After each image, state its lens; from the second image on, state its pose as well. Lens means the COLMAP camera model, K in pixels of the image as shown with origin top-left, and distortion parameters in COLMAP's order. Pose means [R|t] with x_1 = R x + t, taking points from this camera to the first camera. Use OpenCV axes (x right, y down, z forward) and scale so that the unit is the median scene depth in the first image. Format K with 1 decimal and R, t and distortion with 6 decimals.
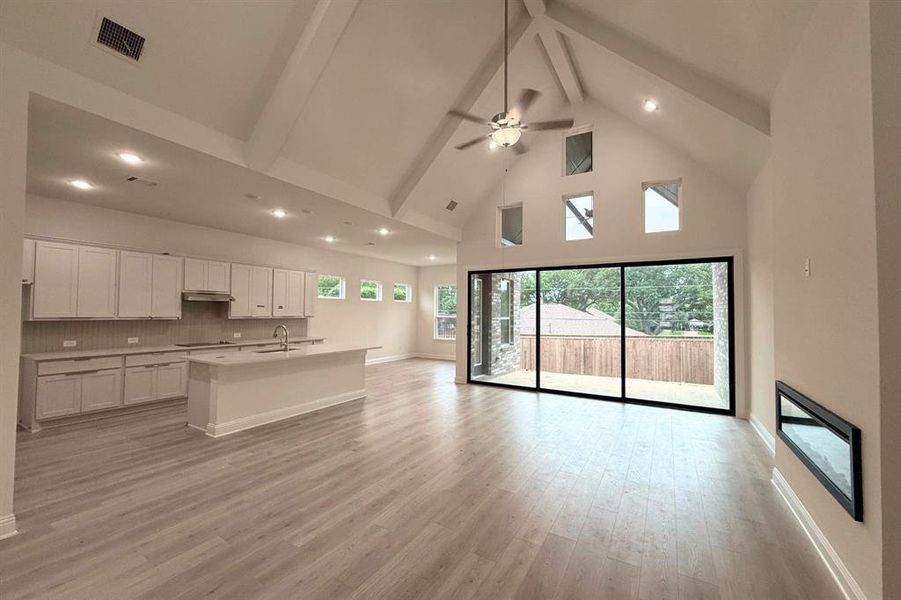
lens RADIAL K [[360.3, 0, 453.4], [0, 360.3, 301.4], [0, 0, 1]] dist [-0.002029, -0.000253]
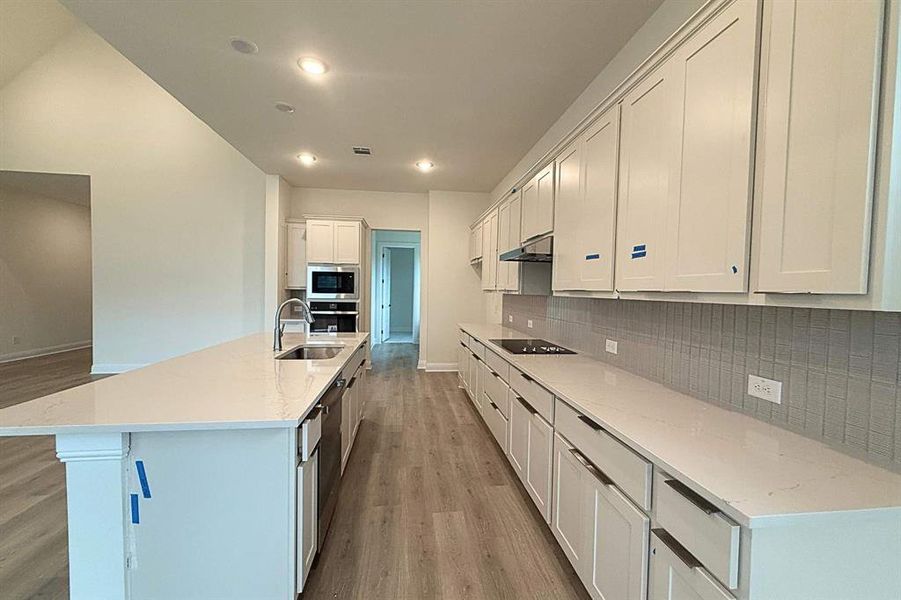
lens RADIAL K [[358.1, 0, 447.6], [0, 358.1, 299.4], [0, 0, 1]] dist [0.000468, -0.000143]
pose [[-0.794539, -0.014477, -0.607040, -0.414266], [-0.017569, 0.999845, -0.000849, 0.078699], [0.606959, 0.009991, -0.794671, 1.816934]]
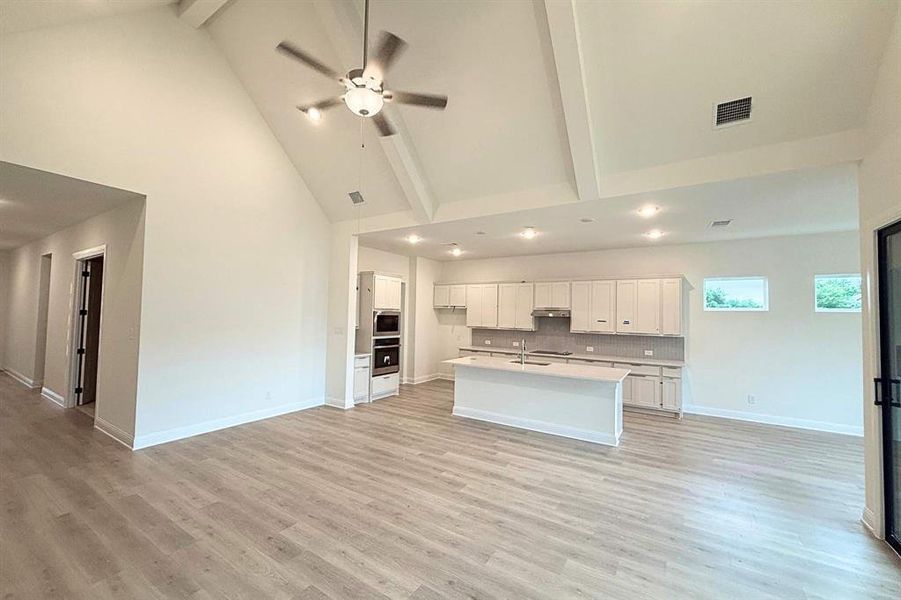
lens RADIAL K [[360.3, 0, 444.3], [0, 360.3, 299.8], [0, 0, 1]] dist [-0.002029, -0.000253]
pose [[-0.044206, -0.060111, -0.997212, 0.704613], [0.001482, 0.998183, -0.060235, 0.020687], [0.999021, -0.004141, -0.044036, 0.972260]]
